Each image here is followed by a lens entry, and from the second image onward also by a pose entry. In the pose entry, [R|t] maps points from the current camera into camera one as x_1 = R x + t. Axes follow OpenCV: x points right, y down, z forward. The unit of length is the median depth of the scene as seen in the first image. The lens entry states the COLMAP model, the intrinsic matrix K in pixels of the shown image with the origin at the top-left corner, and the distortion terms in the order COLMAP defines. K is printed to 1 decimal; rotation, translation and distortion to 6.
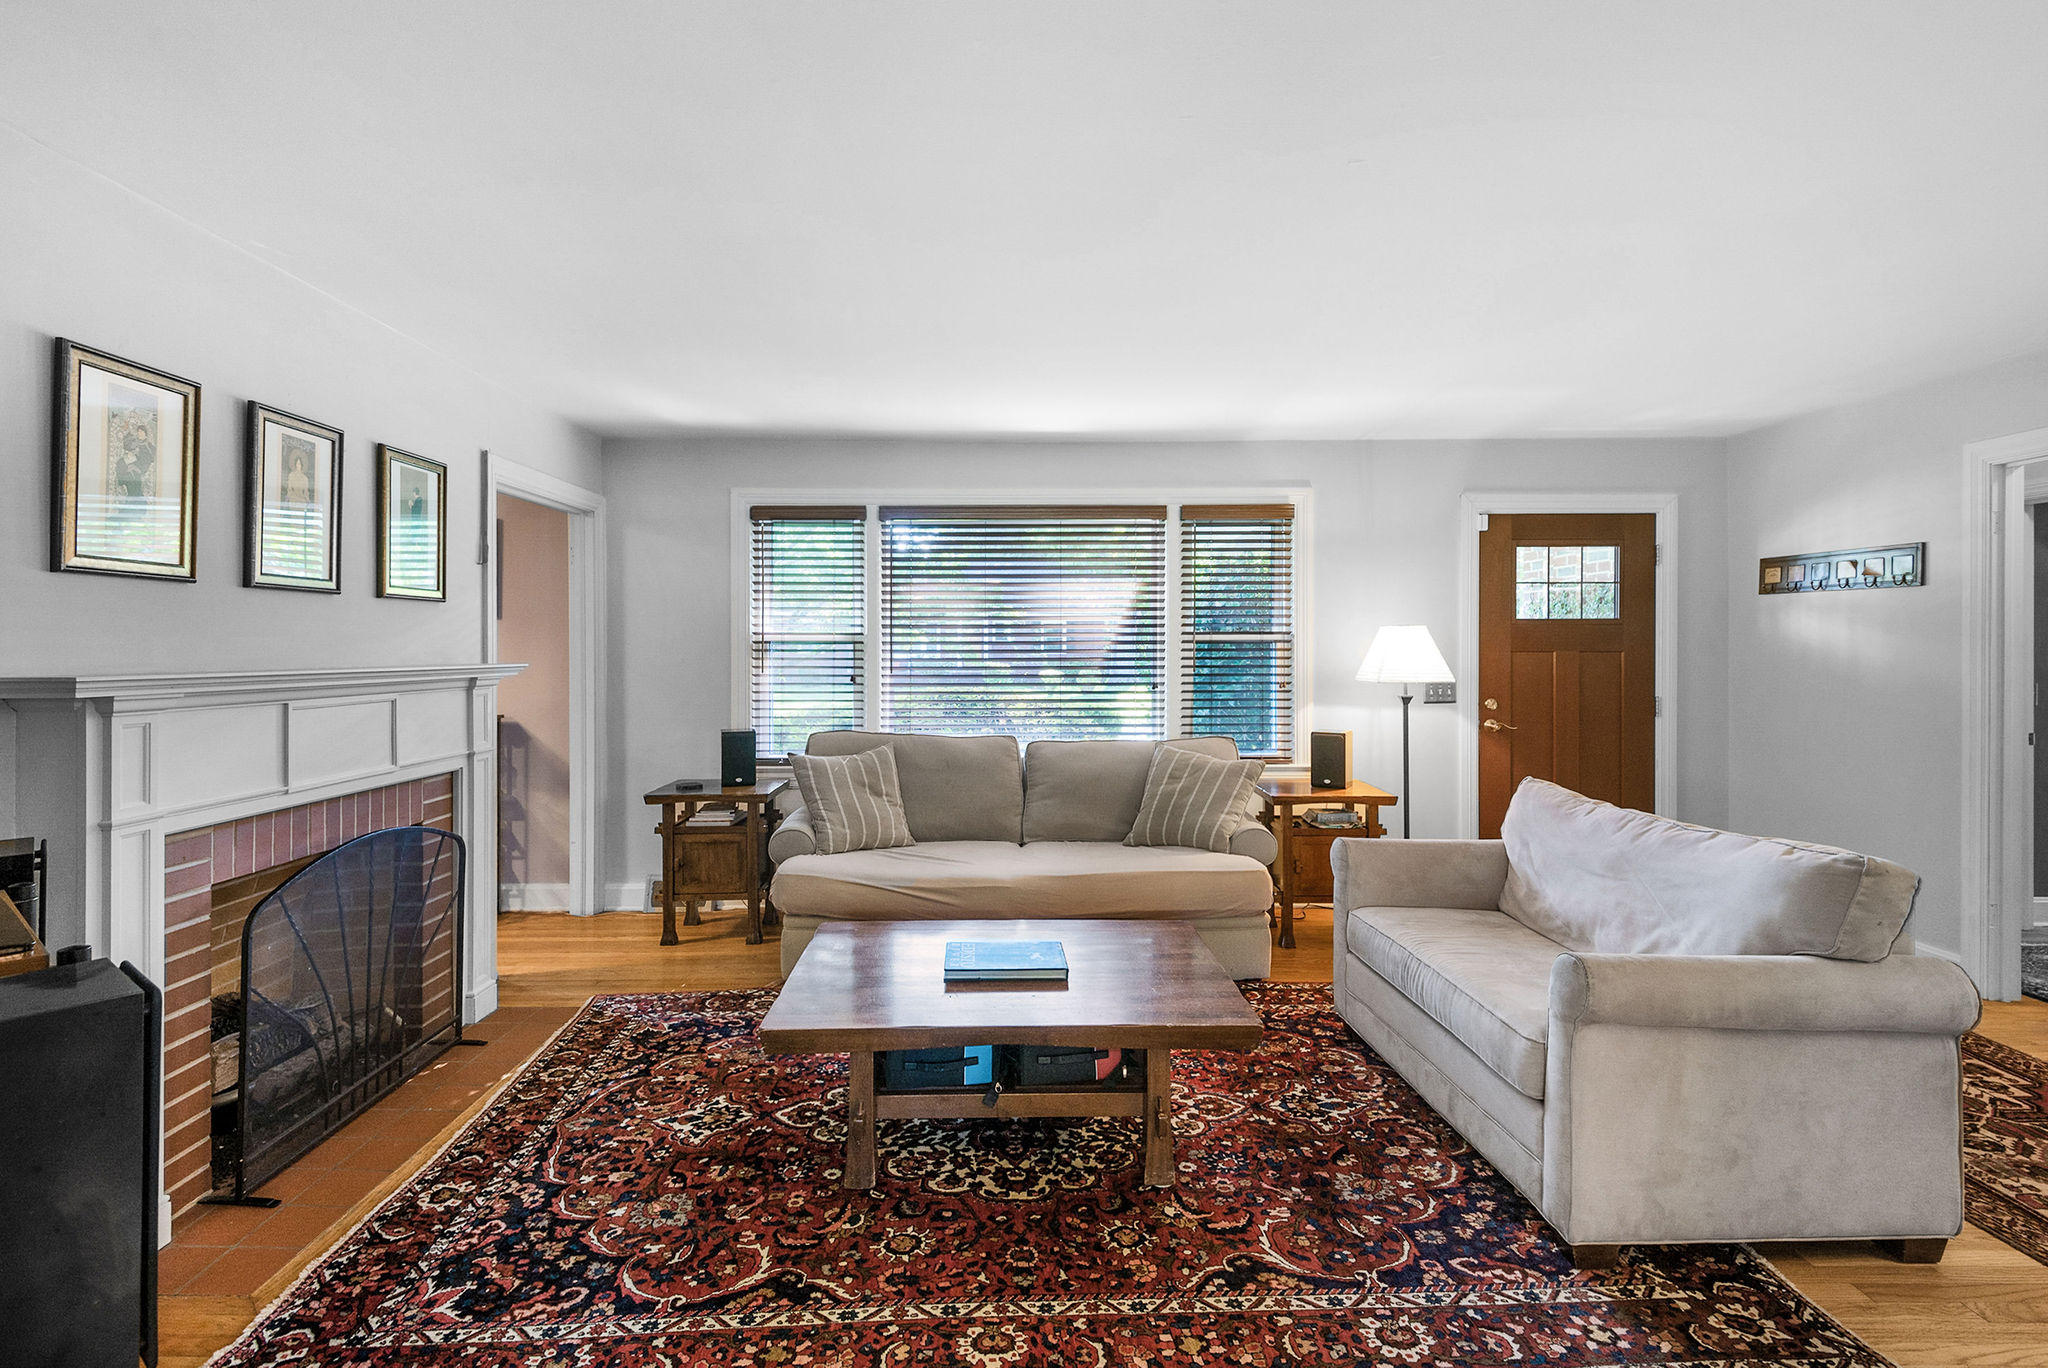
lens RADIAL K [[948.7, 0, 998.9], [0, 948.7, 643.2], [0, 0, 1]] dist [0.035899, -0.023563]
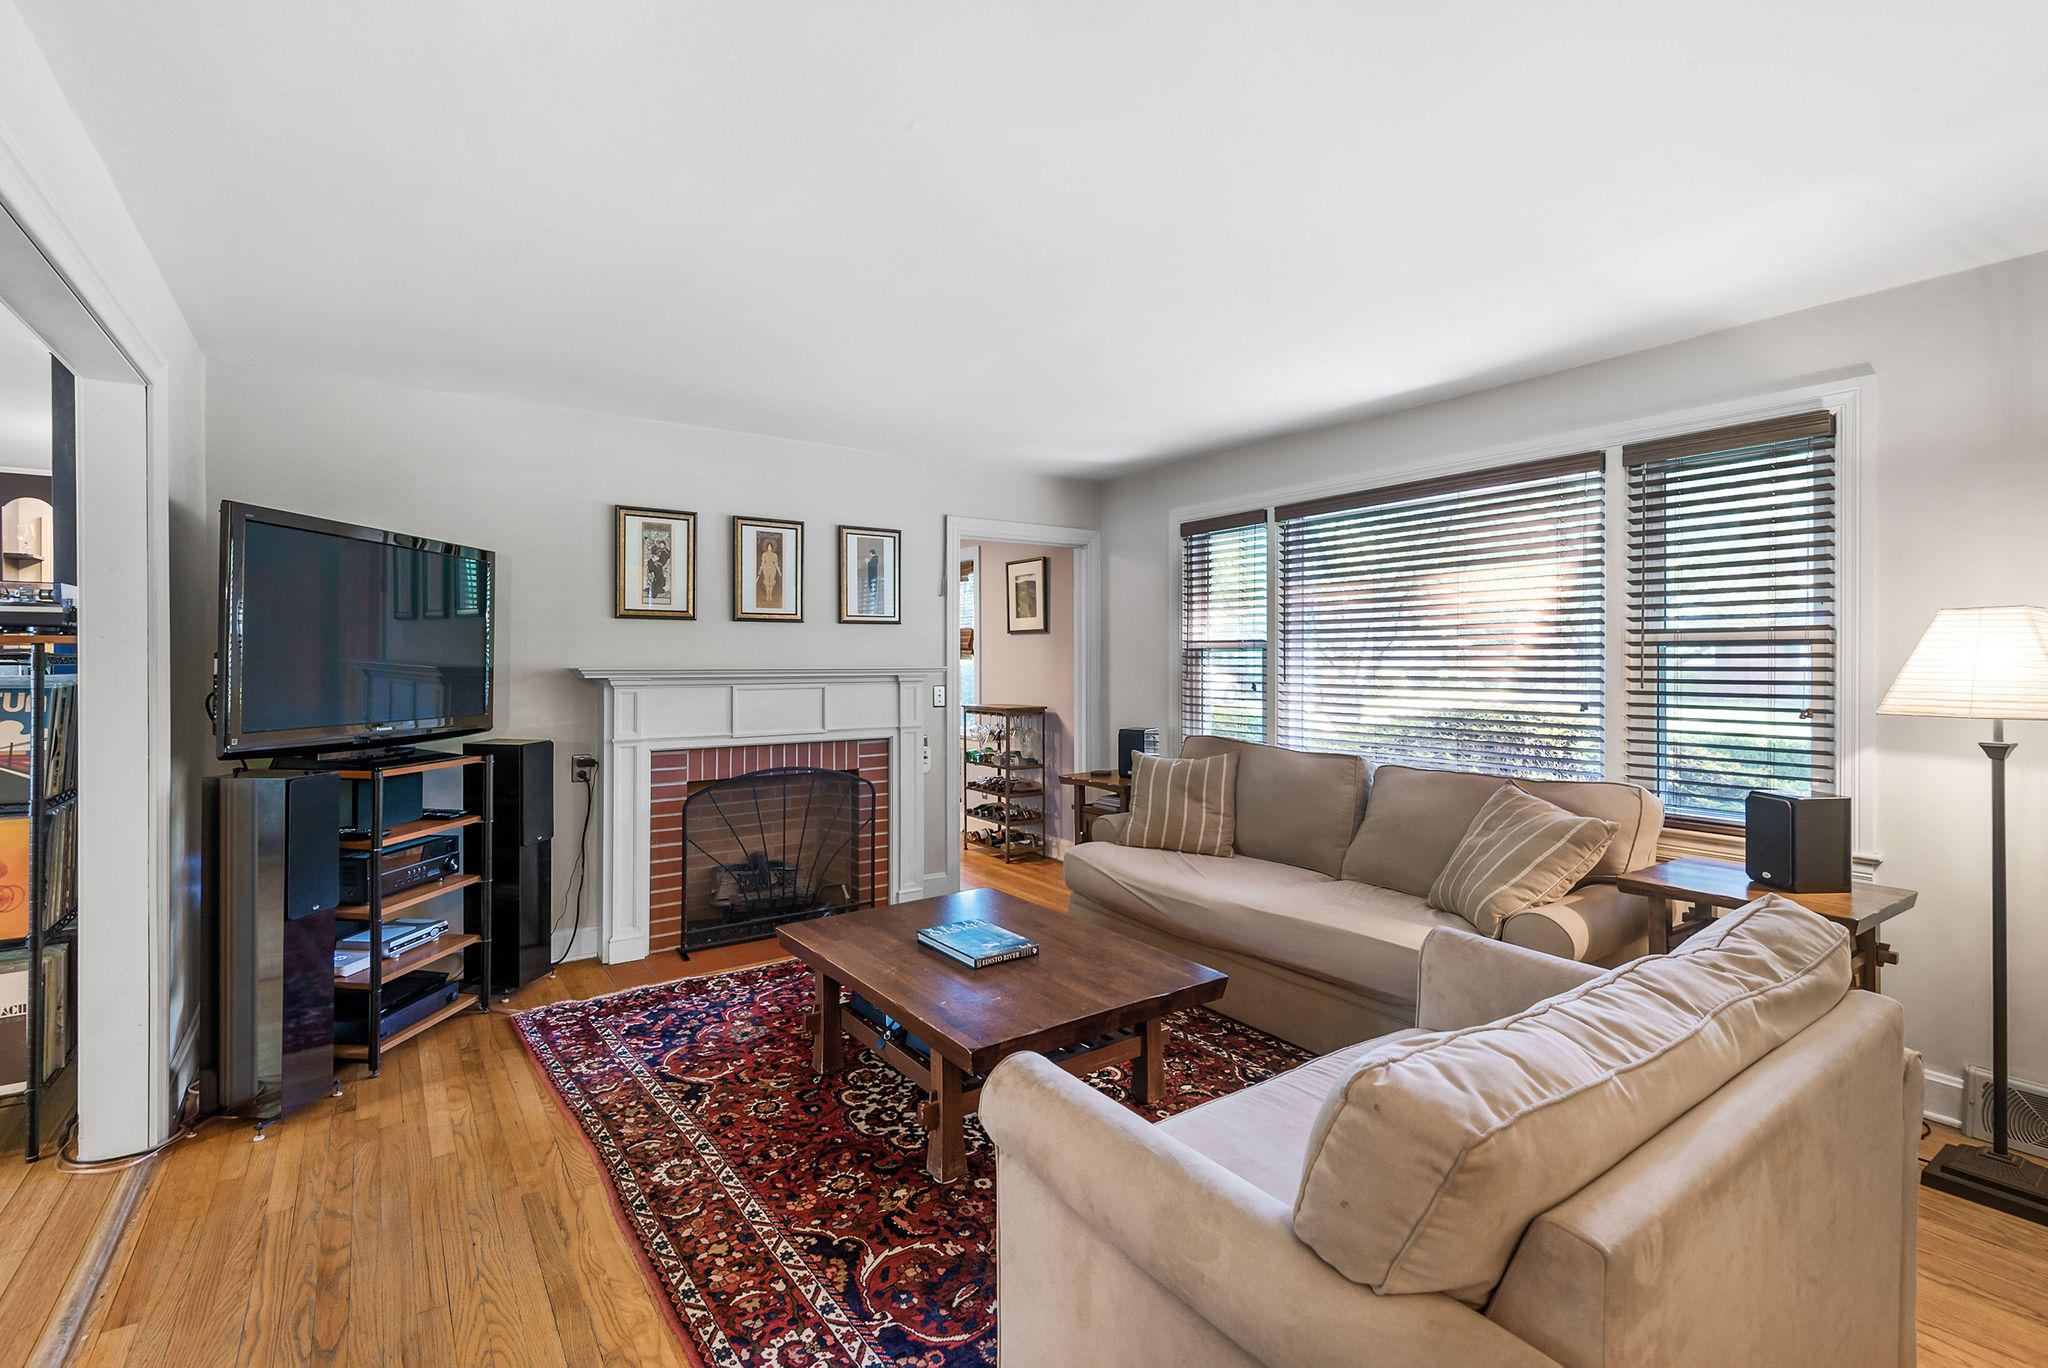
lens RADIAL K [[939.2, 0, 1025.3], [0, 939.2, 655.2], [0, 0, 1]] dist [0.061534, -0.045669]
pose [[0.558408, -0.003061, -0.829561, 1.085851], [0.004820, 0.999988, -0.000446, 0.009972], [0.829552, -0.003749, 0.558417, 0.523490]]
